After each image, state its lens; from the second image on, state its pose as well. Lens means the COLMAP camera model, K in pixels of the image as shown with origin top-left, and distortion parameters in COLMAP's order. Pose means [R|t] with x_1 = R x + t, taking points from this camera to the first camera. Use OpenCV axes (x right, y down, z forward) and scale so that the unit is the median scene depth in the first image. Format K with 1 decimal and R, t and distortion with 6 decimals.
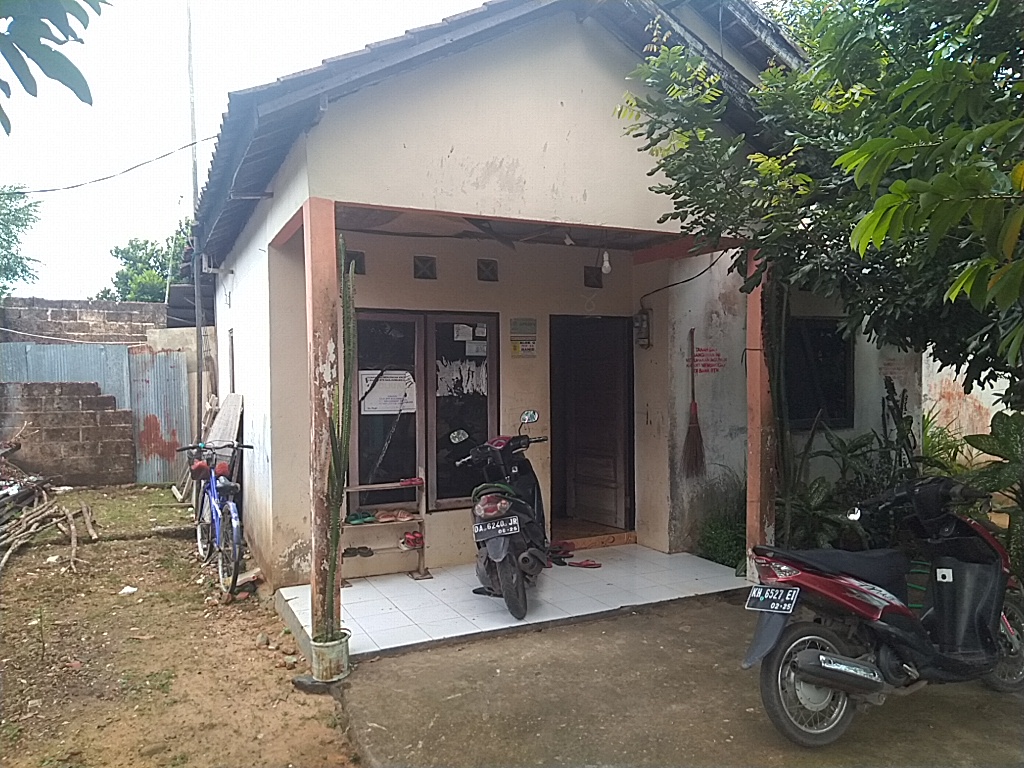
lens RADIAL K [[804.4, 0, 526.0], [0, 804.4, 387.4], [0, 0, 1]] dist [0.041034, -0.040720]
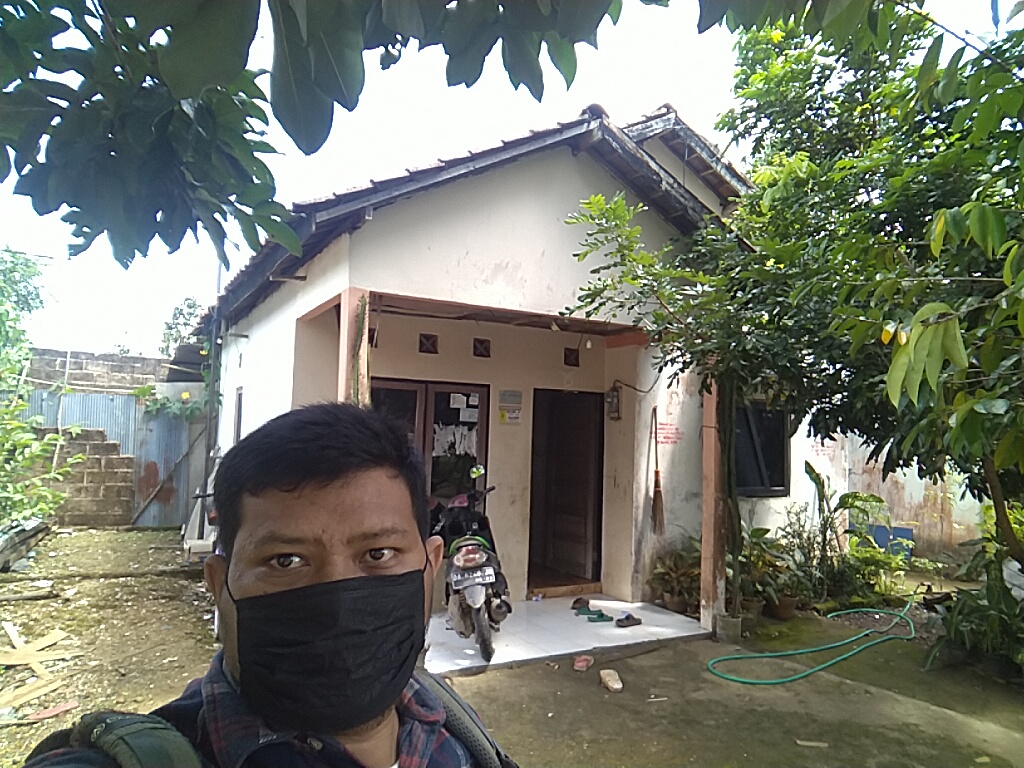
lens RADIAL K [[729.4, 0, 539.6], [0, 729.4, 379.2], [0, 0, 1]] dist [0.019441, -0.037045]
pose [[0.997607, 0.042978, 0.054152, -0.023652], [-0.037610, 0.994620, -0.096521, -0.003180], [-0.058009, 0.094254, 0.993857, -0.048228]]
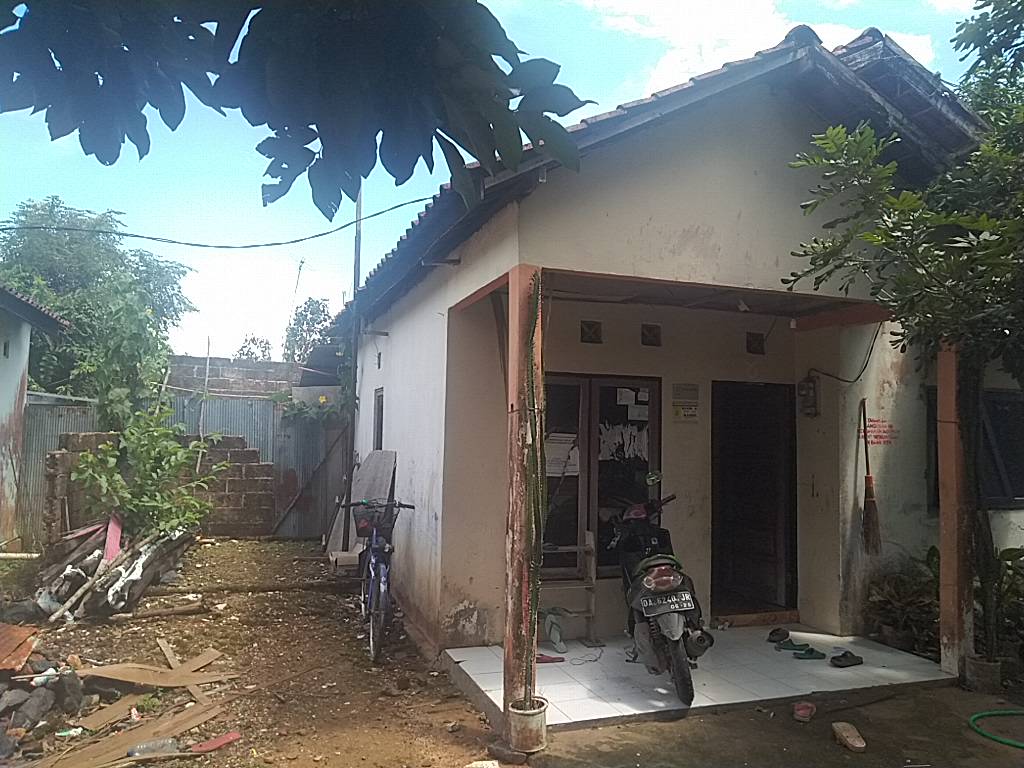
lens RADIAL K [[807.7, 0, 550.0], [0, 807.7, 376.2], [0, 0, 1]] dist [0.037326, -0.046979]
pose [[0.992917, 0.019190, -0.117250, -0.063458], [-0.030007, 0.995381, -0.091197, 0.000882], [0.114958, 0.094069, 0.988906, -0.003891]]
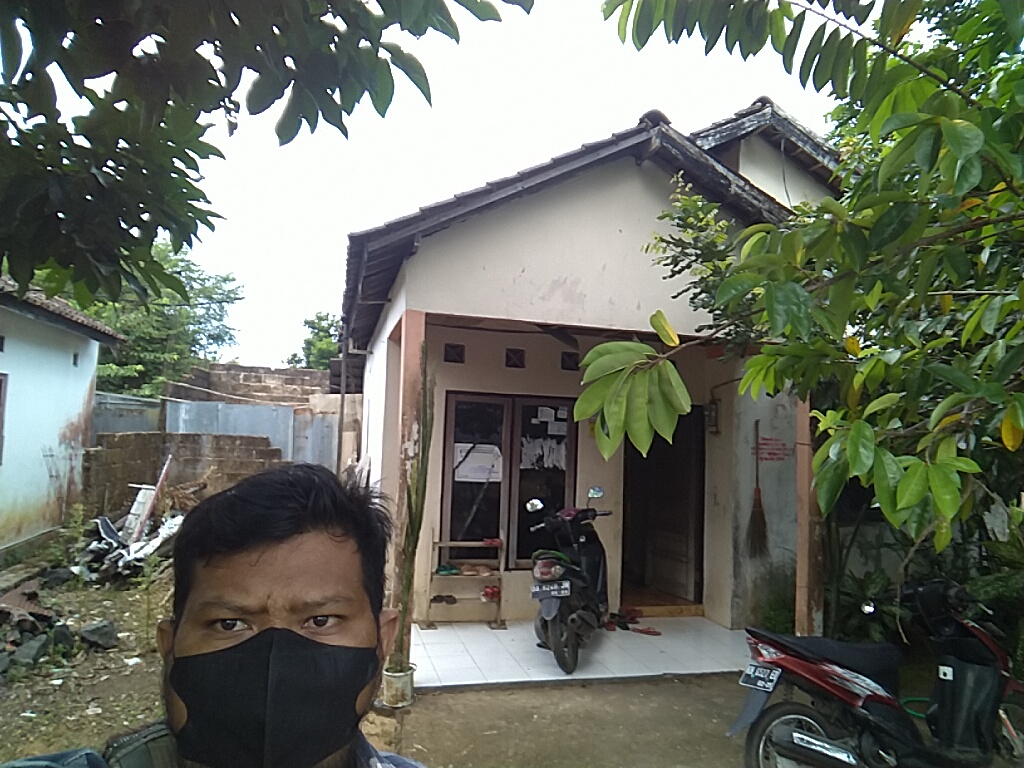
lens RADIAL K [[727.2, 0, 483.0], [0, 727.2, 380.6], [0, 0, 1]] dist [0.017022, -0.029710]
pose [[0.977653, 0.033294, -0.207574, 0.055790], [-0.054154, 0.993942, -0.095635, -0.013091], [0.203132, 0.104739, 0.973533, -0.046772]]
